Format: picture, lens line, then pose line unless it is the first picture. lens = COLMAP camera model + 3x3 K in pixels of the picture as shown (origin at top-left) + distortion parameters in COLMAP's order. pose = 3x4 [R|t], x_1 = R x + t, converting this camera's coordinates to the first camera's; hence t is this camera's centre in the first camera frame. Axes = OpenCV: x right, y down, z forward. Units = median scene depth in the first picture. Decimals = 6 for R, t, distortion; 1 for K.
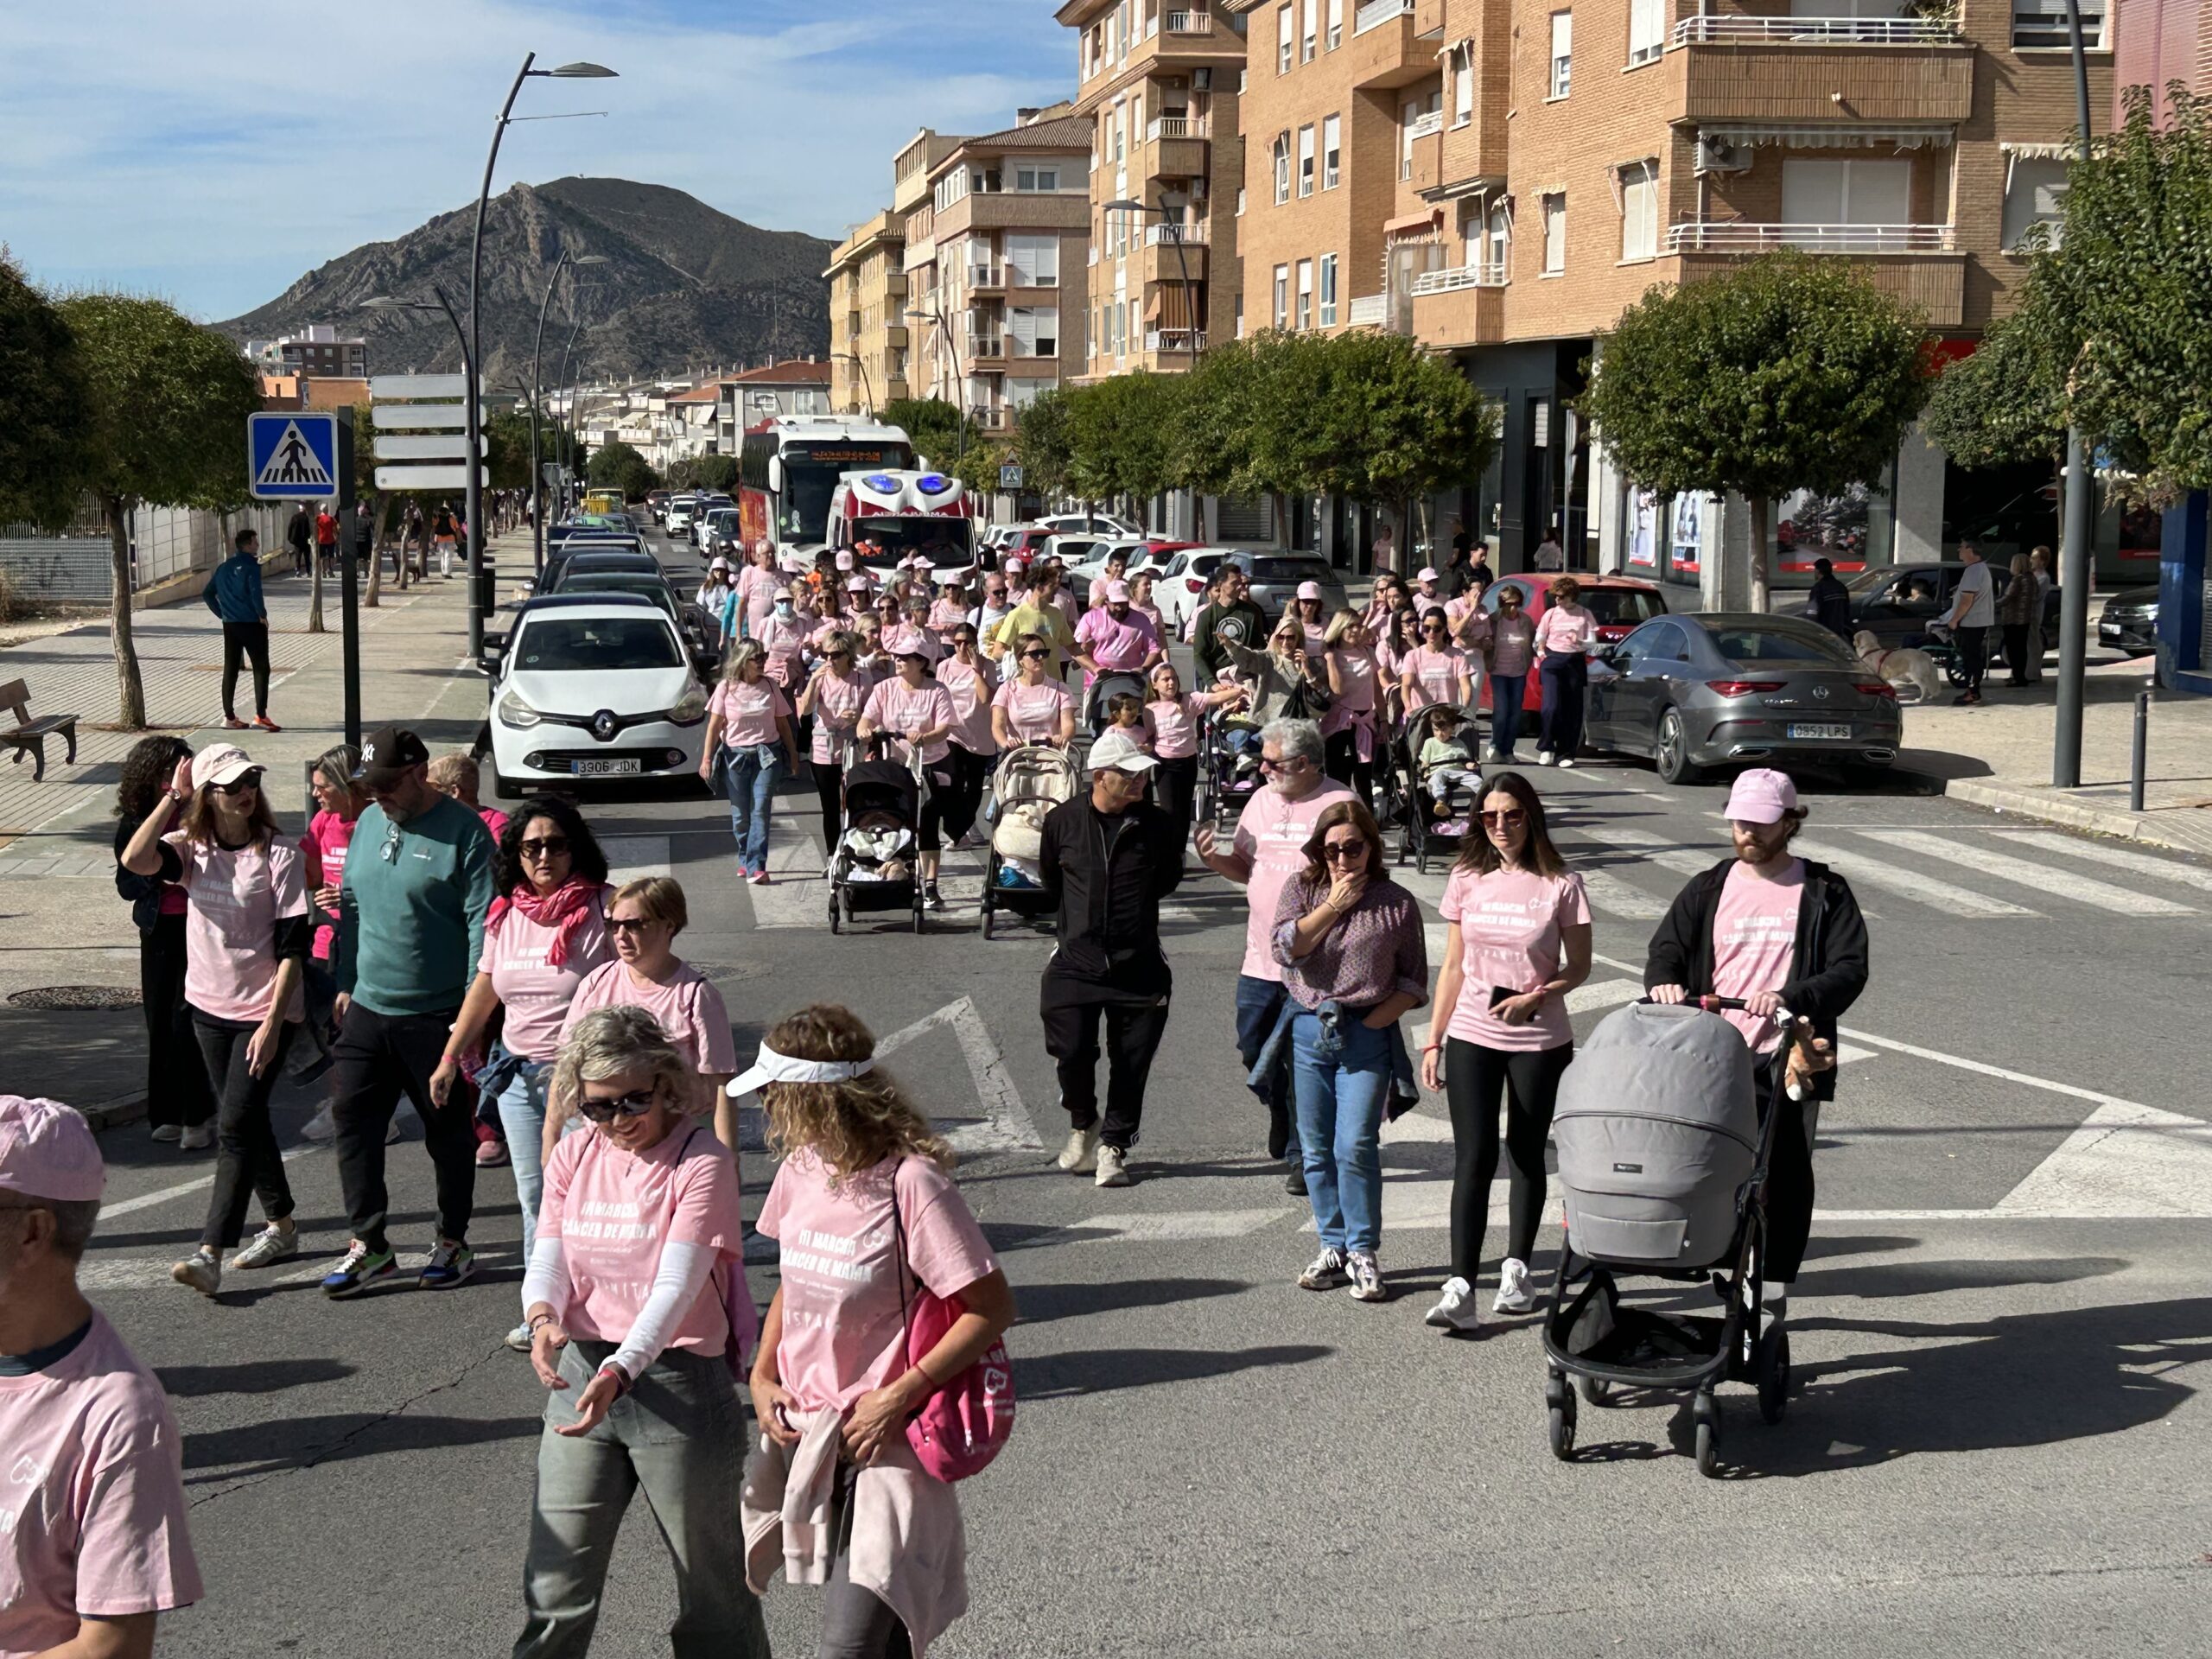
lens RADIAL K [[3423.5, 0, 1081.1], [0, 3423.5, 849.7], [0, 0, 1]] dist [0.234794, -0.855398]
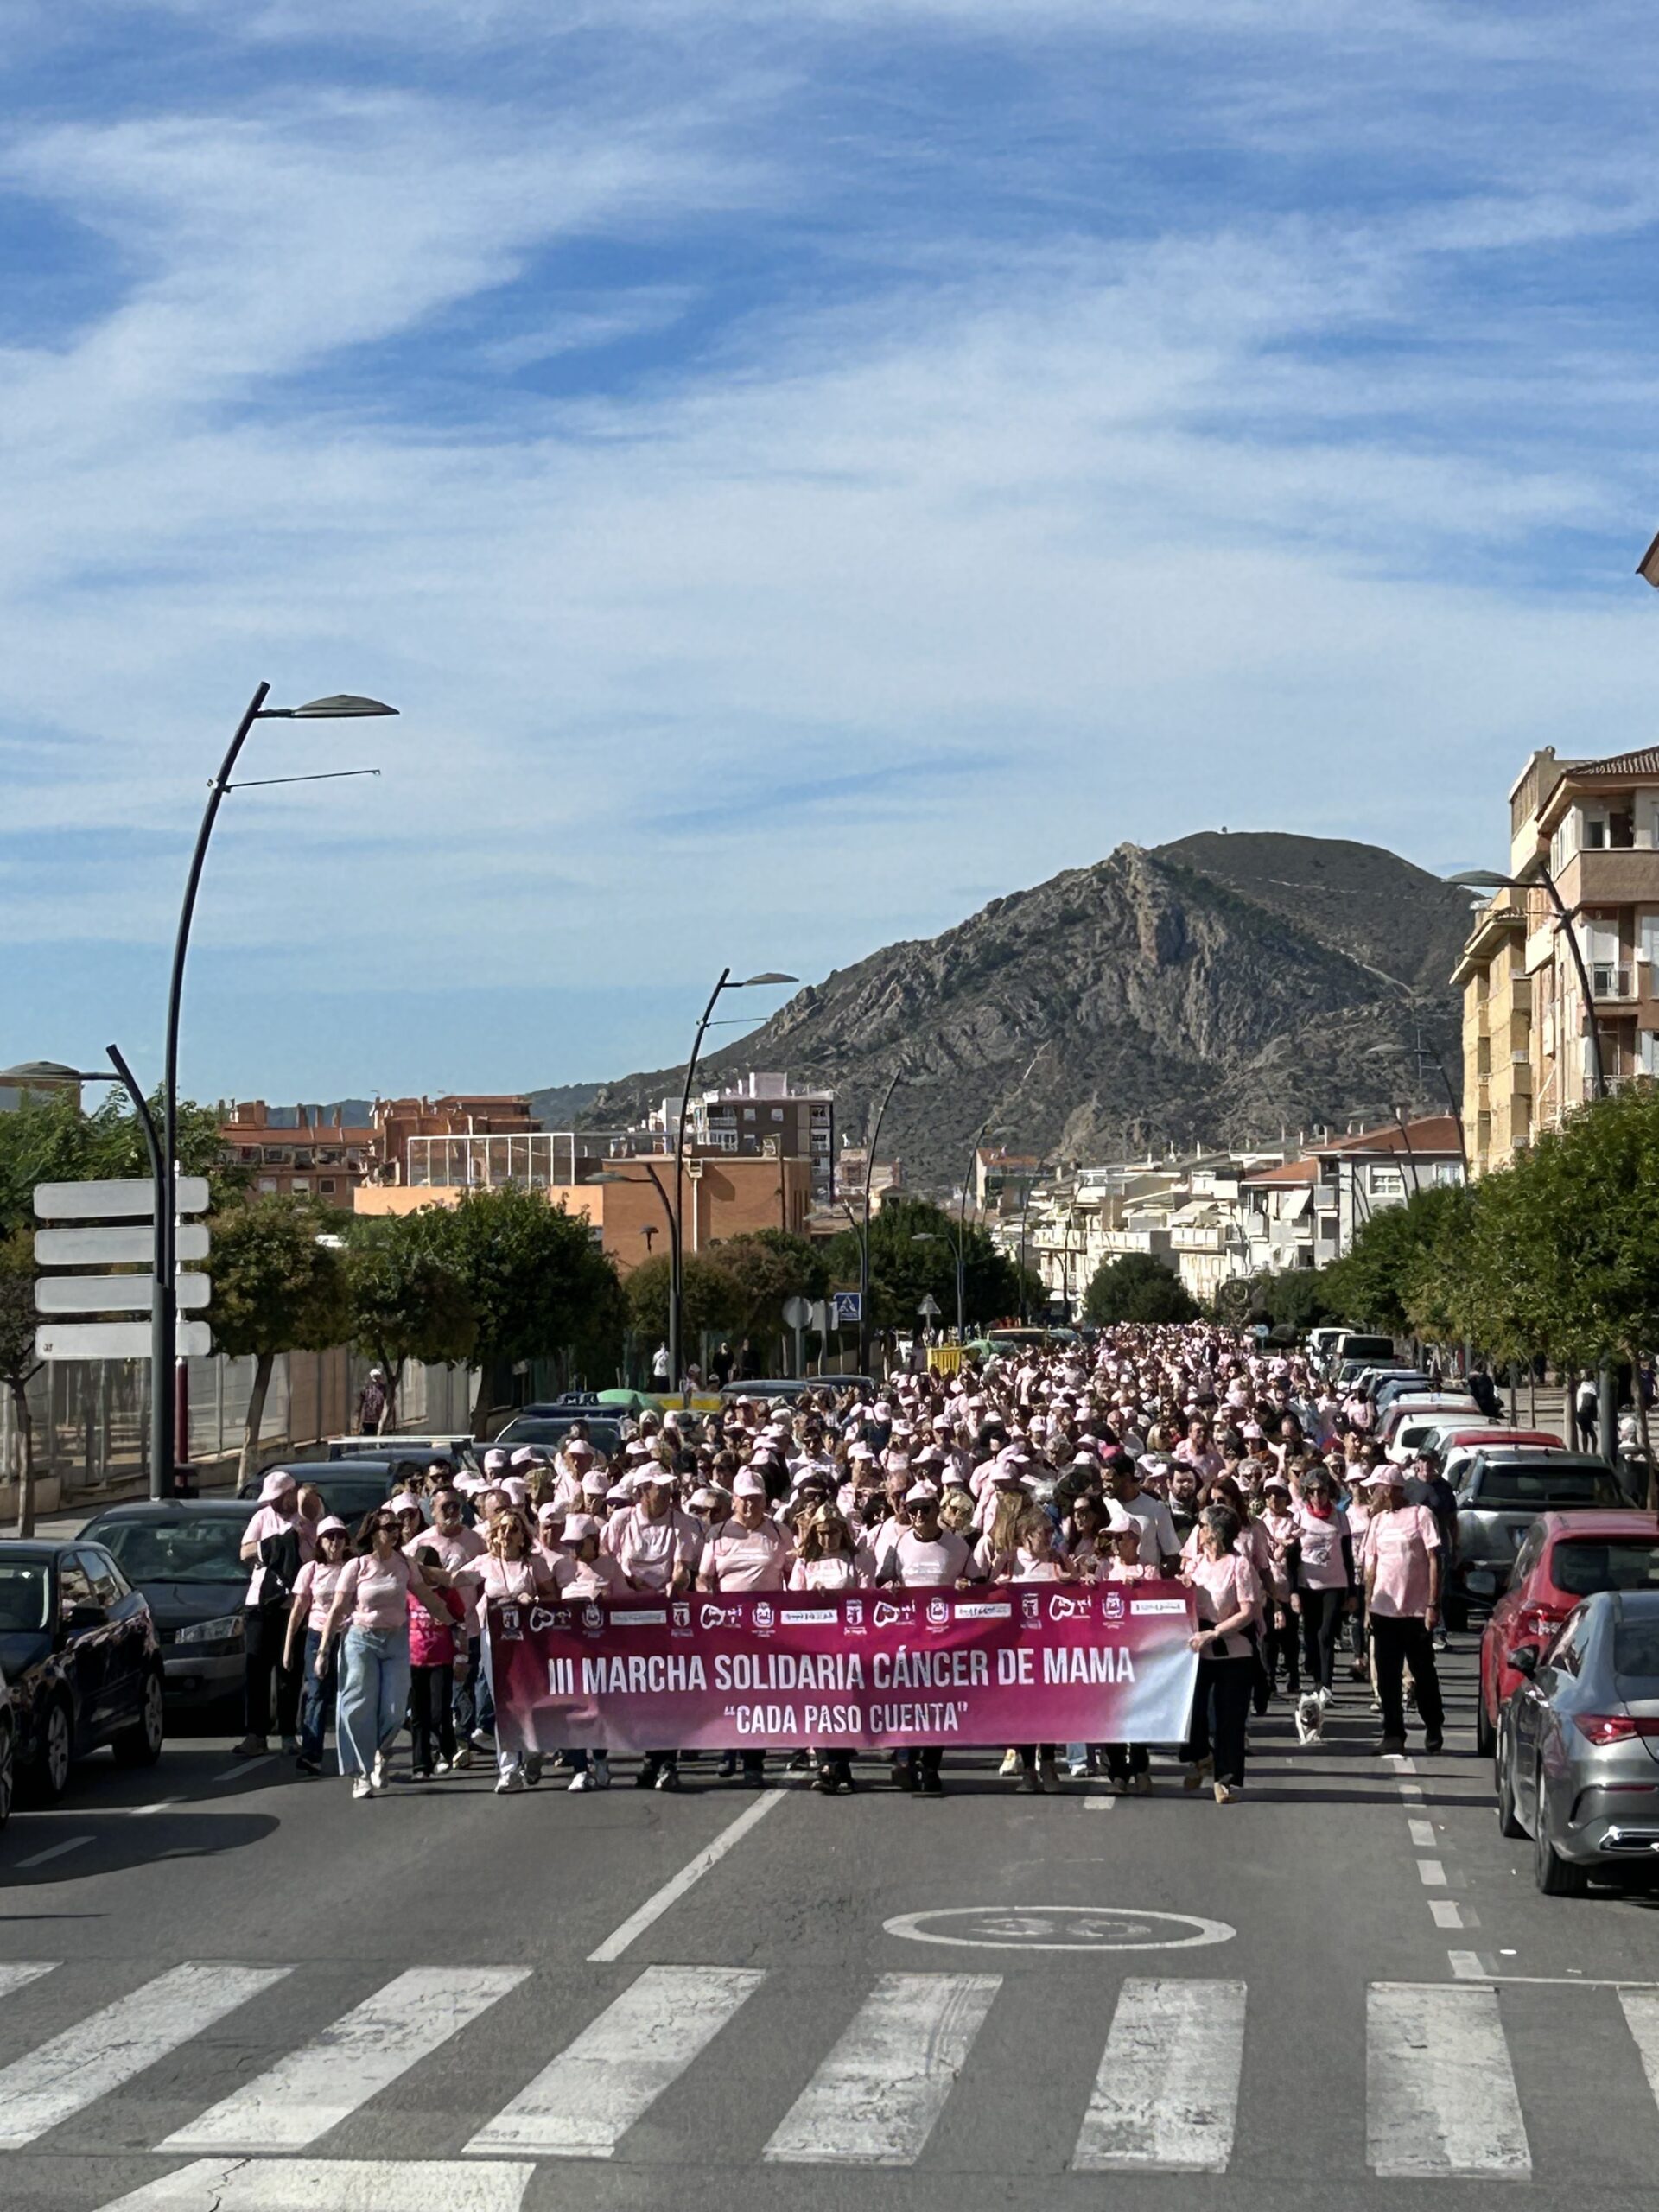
lens RADIAL K [[5591.2, 0, 829.9], [0, 5591.2, 1063.0], [0, 0, 1]] dist [0.248678, -0.827396]
pose [[0.976447, -0.014134, -0.215294, 0.114644], [-0.018152, 0.988933, -0.147250, -0.006806], [0.214992, 0.147690, 0.965384, 0.022793]]
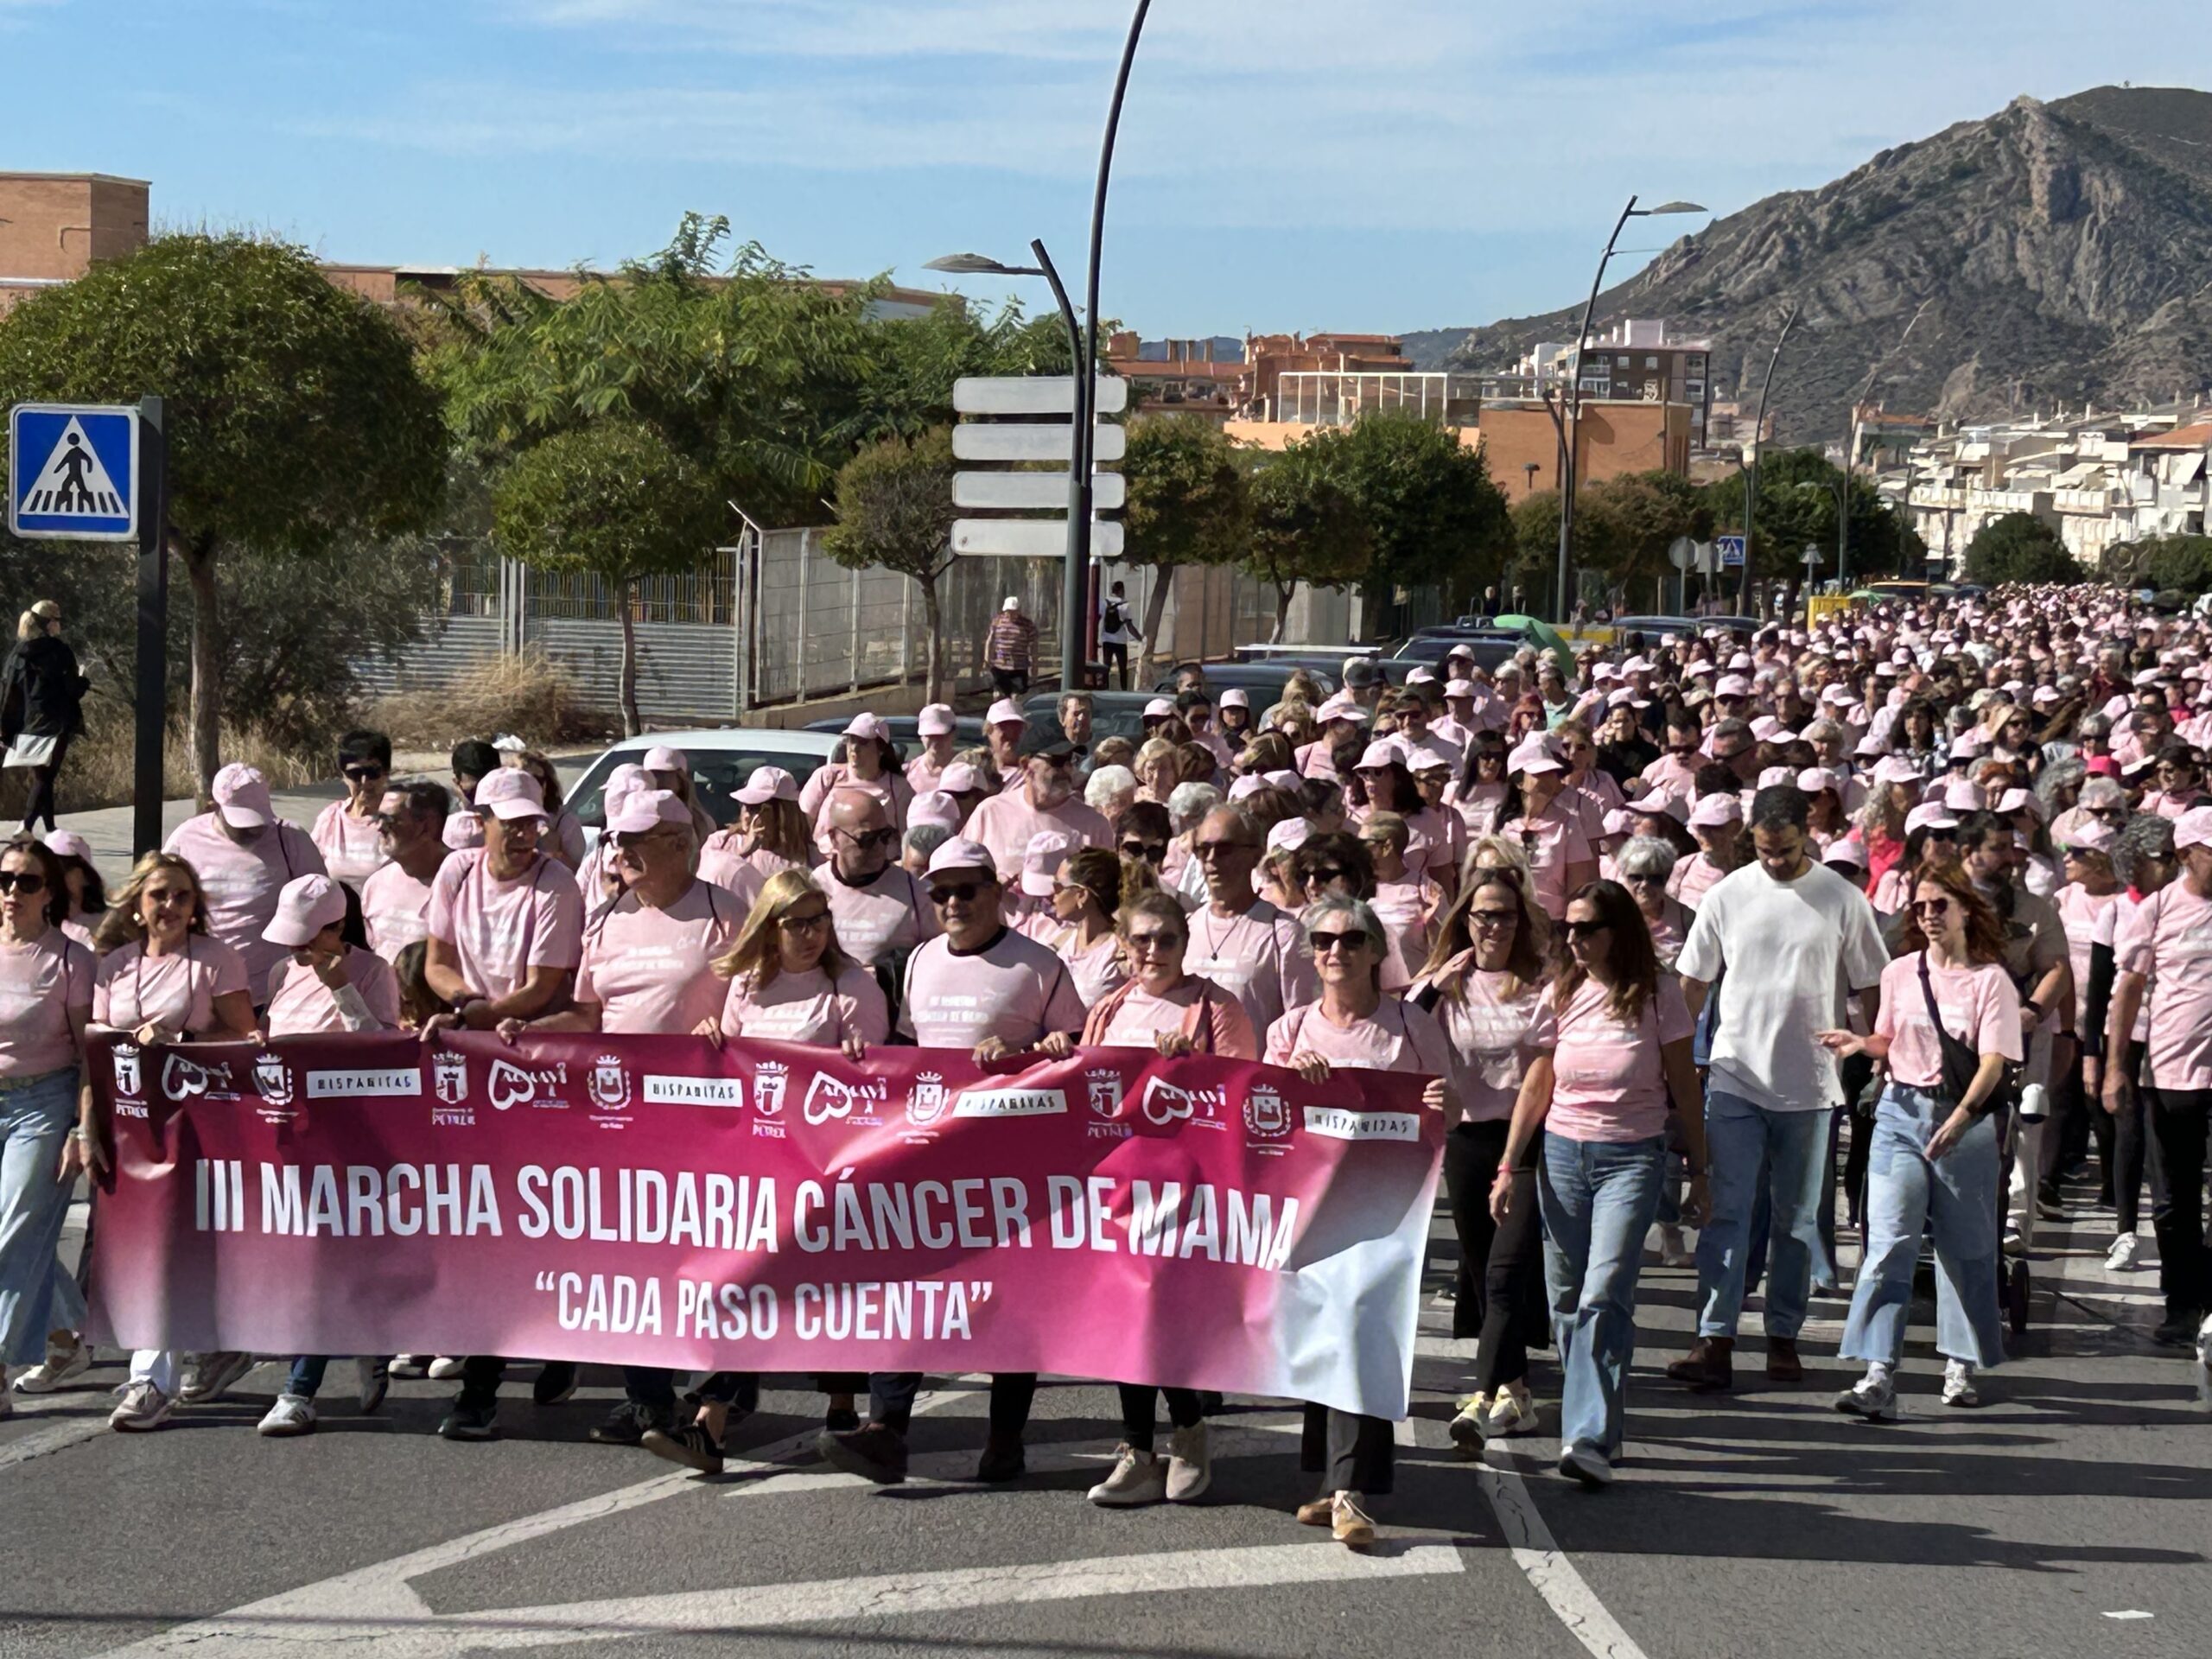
lens RADIAL K [[5591.2, 0, 1122.5], [0, 5591.2, 837.9], [0, 0, 1]] dist [0.248678, -0.827396]
pose [[0.949198, 0.047841, -0.311022, 0.106766], [-0.066296, 0.996595, -0.049032, -0.002695], [0.307617, 0.067160, 0.949137, 0.025563]]
